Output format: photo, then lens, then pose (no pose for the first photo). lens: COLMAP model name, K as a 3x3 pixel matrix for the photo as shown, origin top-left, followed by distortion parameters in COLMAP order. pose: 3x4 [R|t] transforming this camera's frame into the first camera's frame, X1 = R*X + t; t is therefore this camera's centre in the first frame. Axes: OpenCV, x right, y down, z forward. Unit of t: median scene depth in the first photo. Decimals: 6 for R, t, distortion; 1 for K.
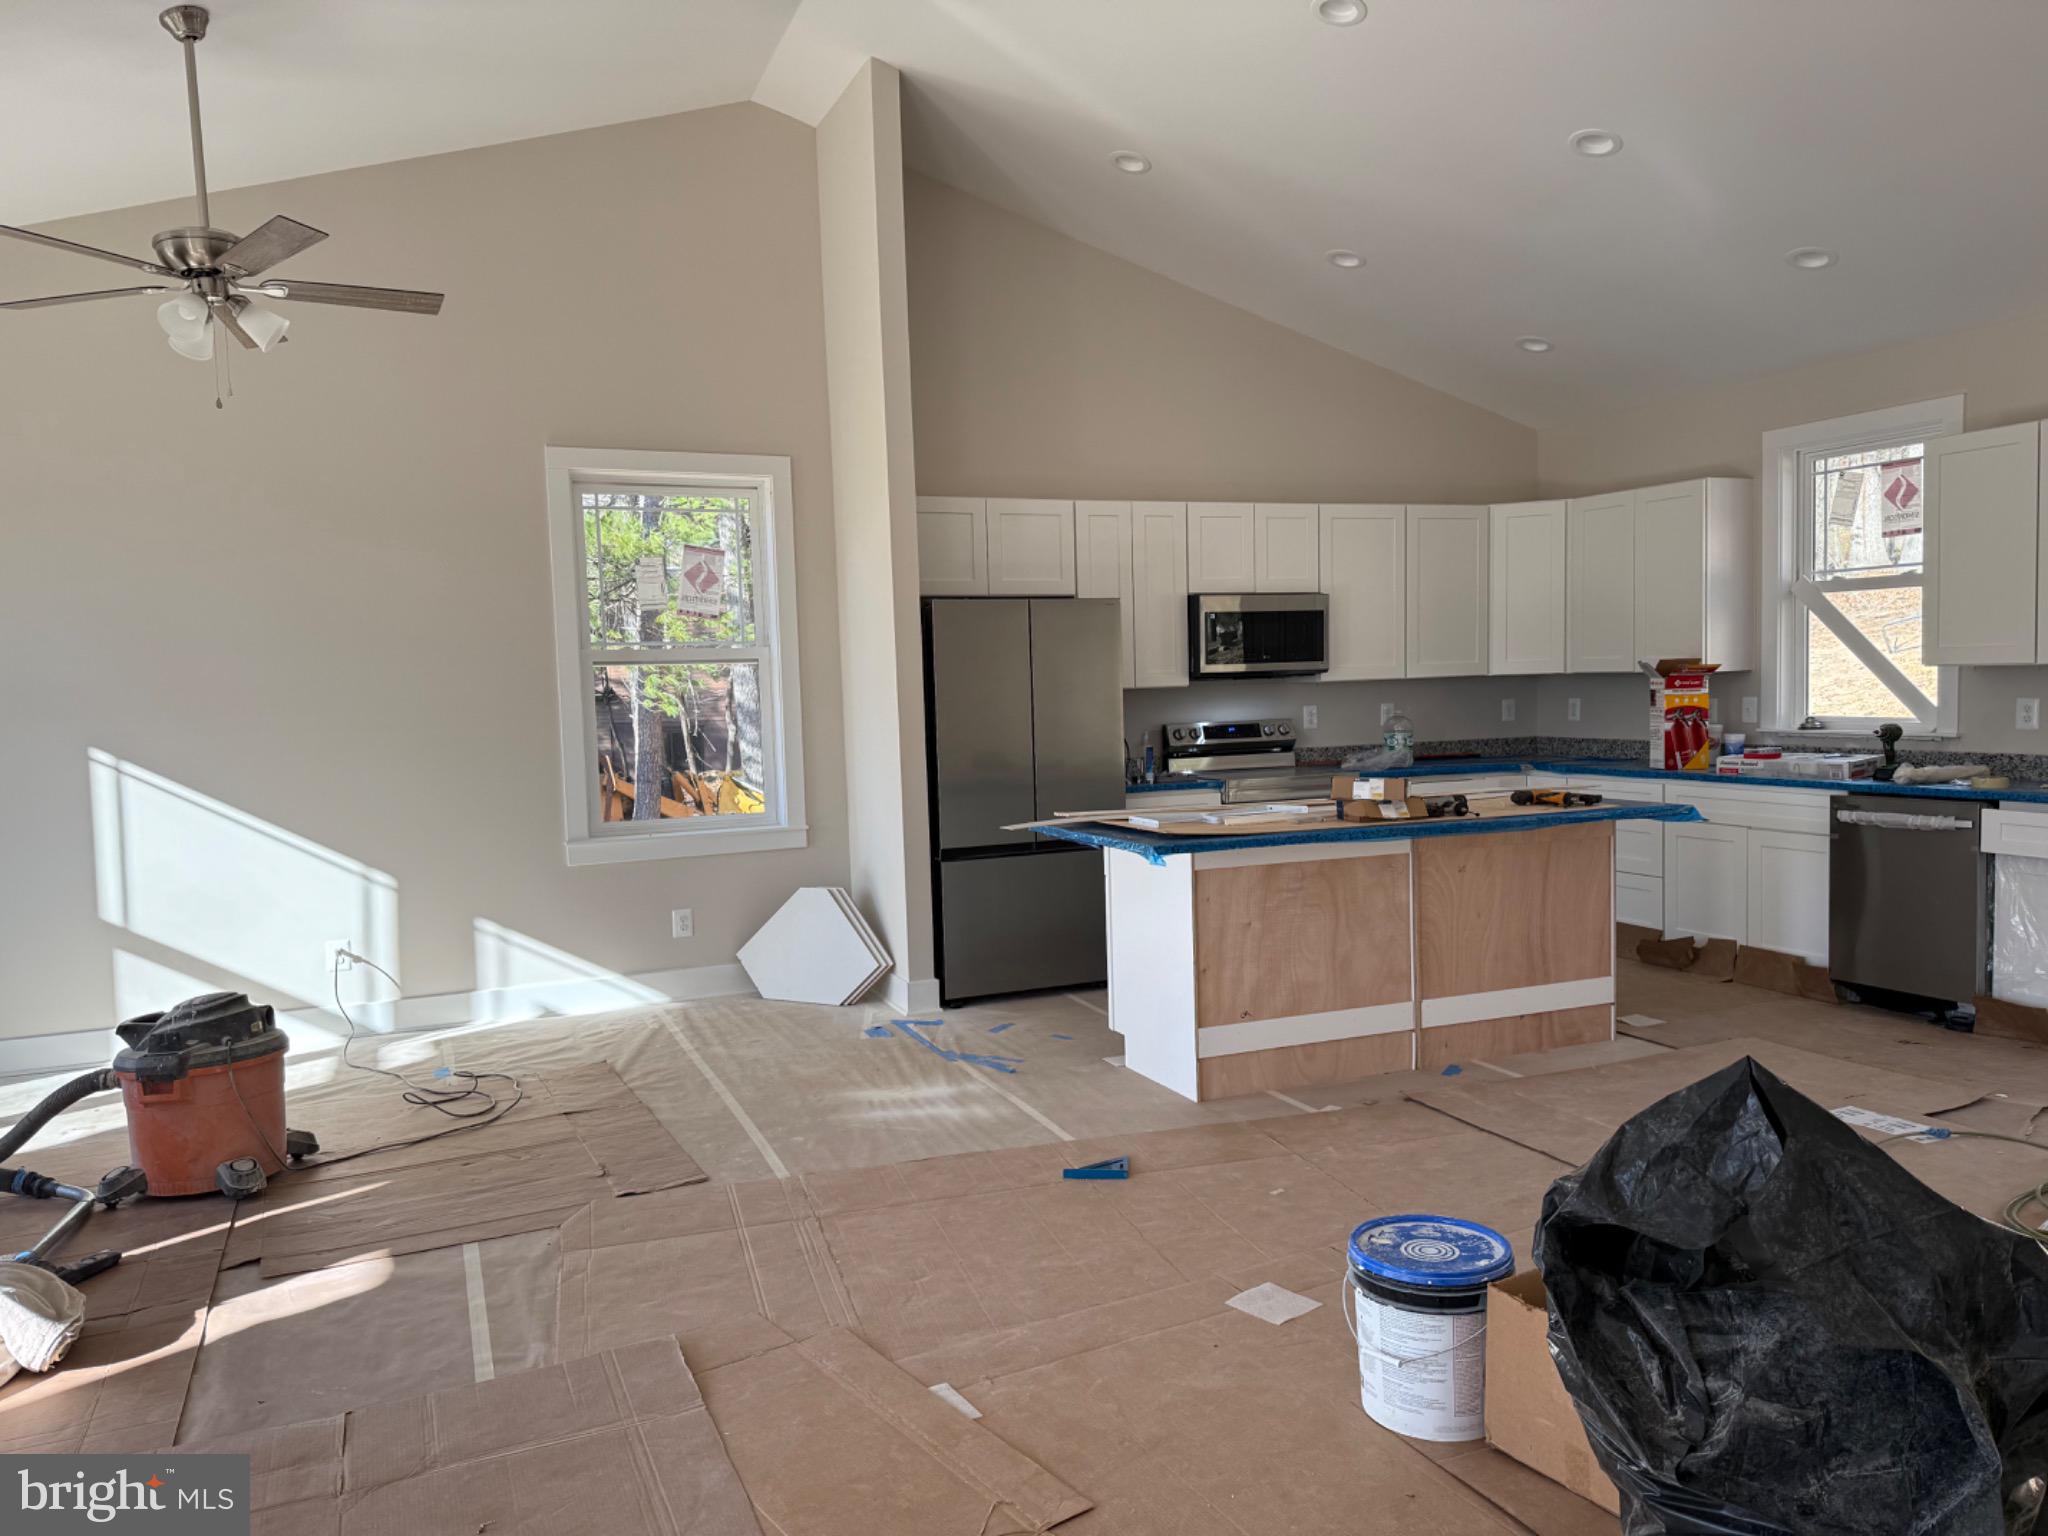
lens RADIAL K [[1417.9, 0, 1012.0], [0, 1417.9, 763.6], [0, 0, 1]] dist [0.082228, -0.100007]
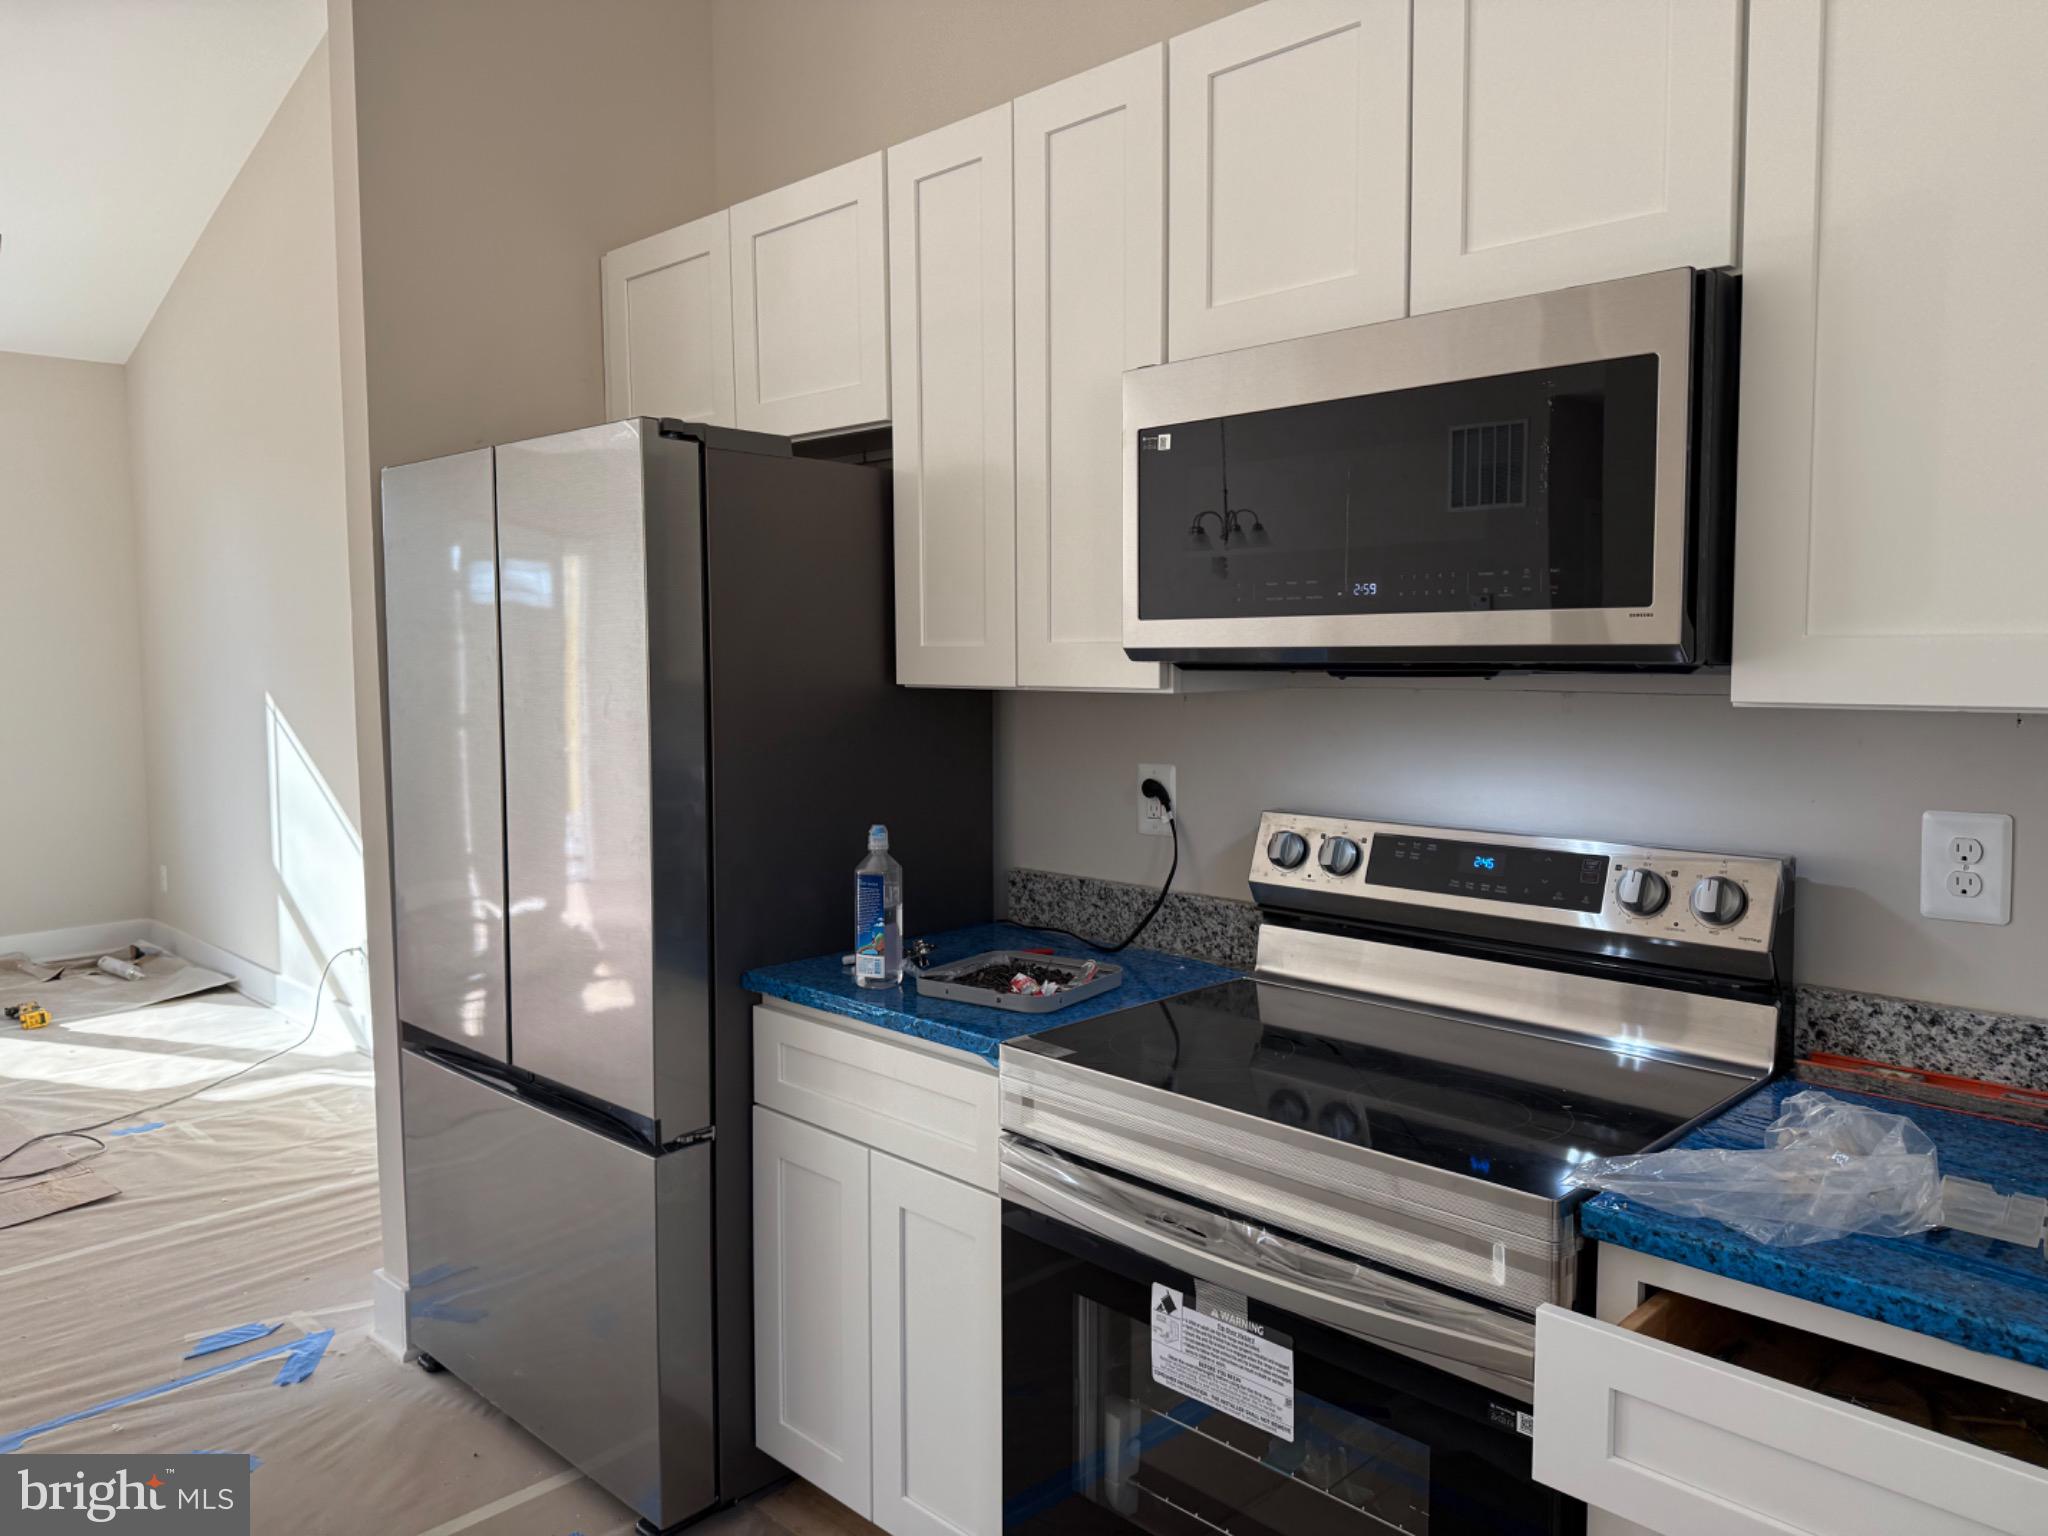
lens RADIAL K [[1417.9, 0, 1012.0], [0, 1417.9, 763.6], [0, 0, 1]] dist [0.082228, -0.100007]
pose [[0.393094, 0.103393, -0.913667, 0.399814], [-0.059854, 0.994428, 0.086781, -0.066488], [0.917548, 0.020574, 0.397092, 0.895706]]
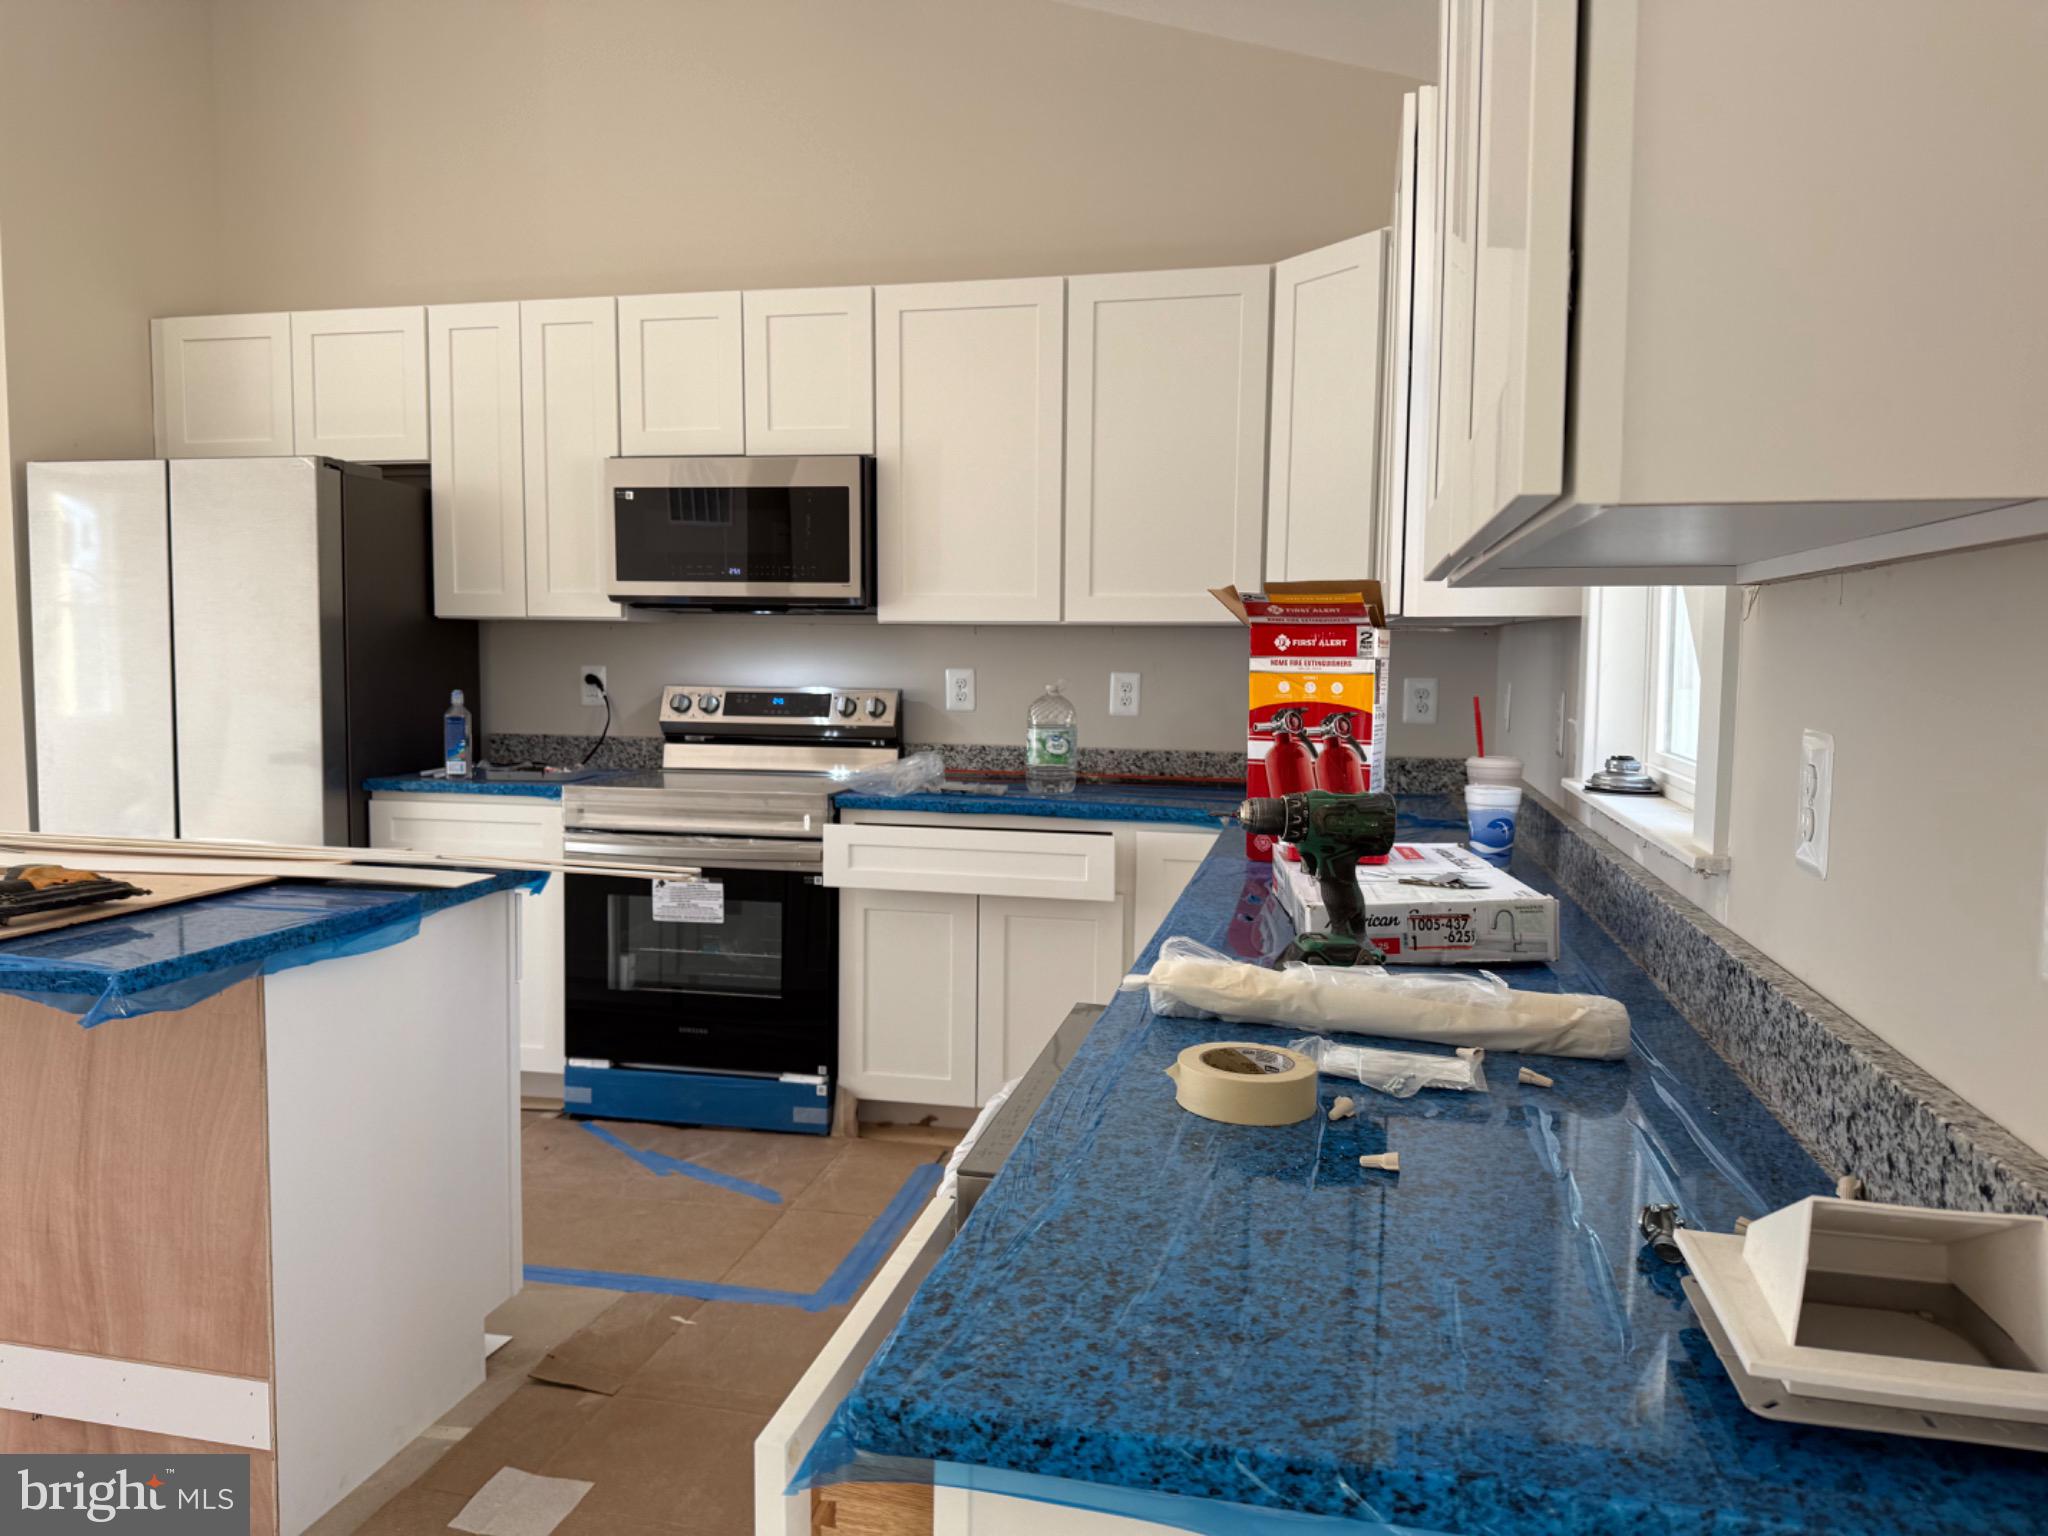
lens RADIAL K [[1417.9, 0, 1012.0], [0, 1417.9, 763.6], [0, 0, 1]] dist [0.082228, -0.100007]
pose [[0.820915, 0.085390, -0.564630, 0.618699], [-0.071507, 0.996346, 0.046715, -0.035745], [0.566555, 0.002026, 0.824021, 0.636774]]
